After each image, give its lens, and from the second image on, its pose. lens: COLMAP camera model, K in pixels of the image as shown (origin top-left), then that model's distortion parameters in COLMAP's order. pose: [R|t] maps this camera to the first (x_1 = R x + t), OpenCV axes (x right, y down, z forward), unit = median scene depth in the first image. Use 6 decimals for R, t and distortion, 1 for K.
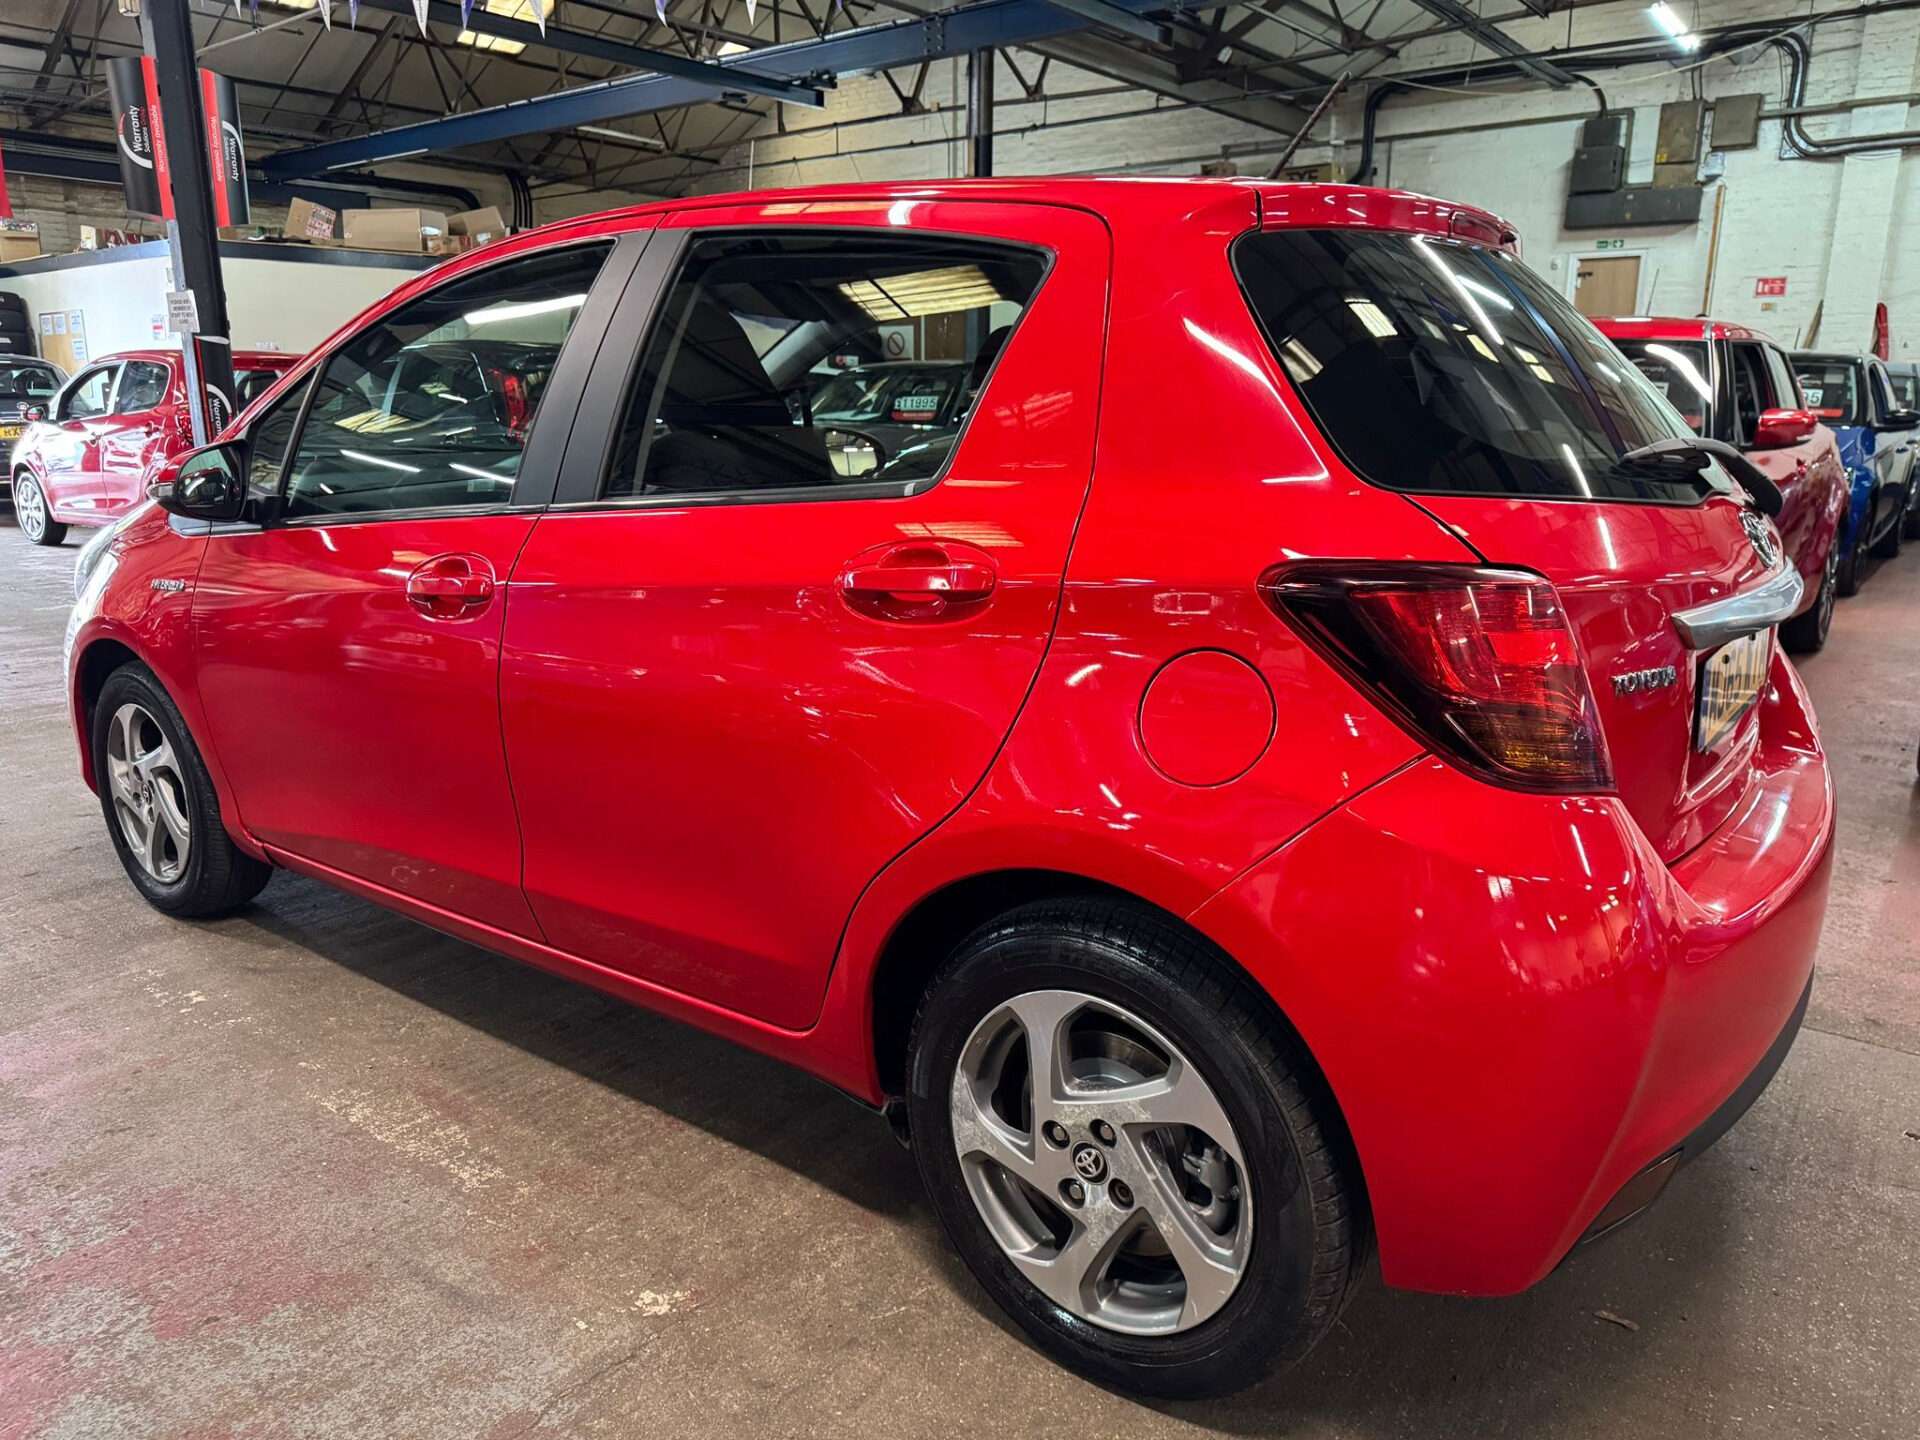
lens RADIAL K [[1377.7, 0, 958.2], [0, 1377.7, 696.9], [0, 0, 1]] dist [-0.003410, 0.000644]
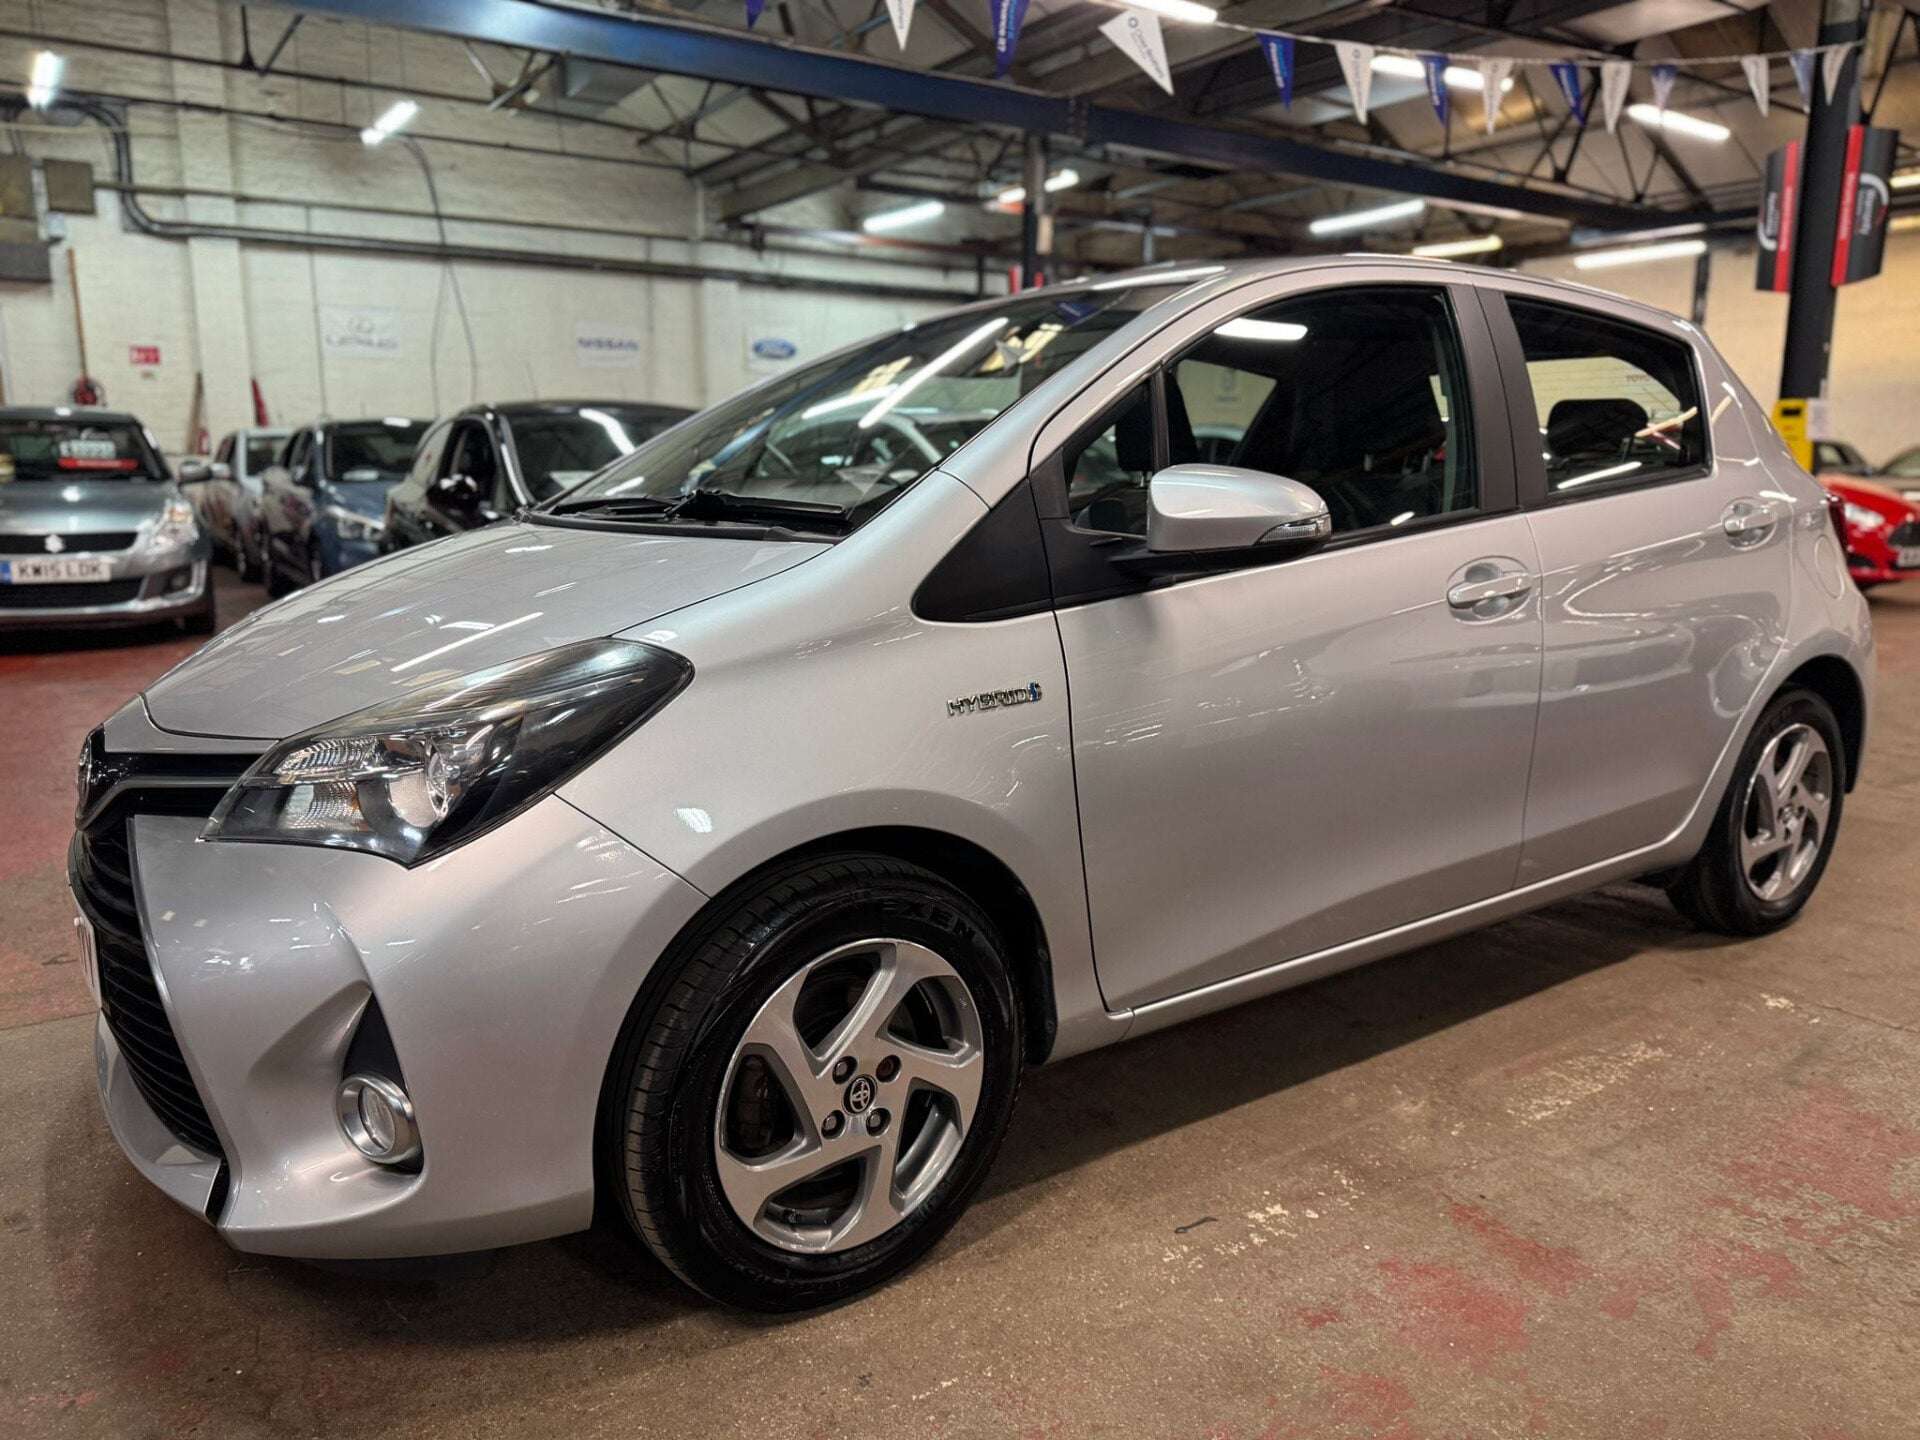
lens RADIAL K [[1334.3, 0, 963.7], [0, 1334.3, 725.6], [0, 0, 1]] dist [-0.003140, -0.005313]
pose [[0.295983, -0.183098, 0.937480, -0.215517], [0.205679, 0.970650, 0.124639, -0.028544], [-0.932786, 0.155929, 0.324956, 0.153357]]
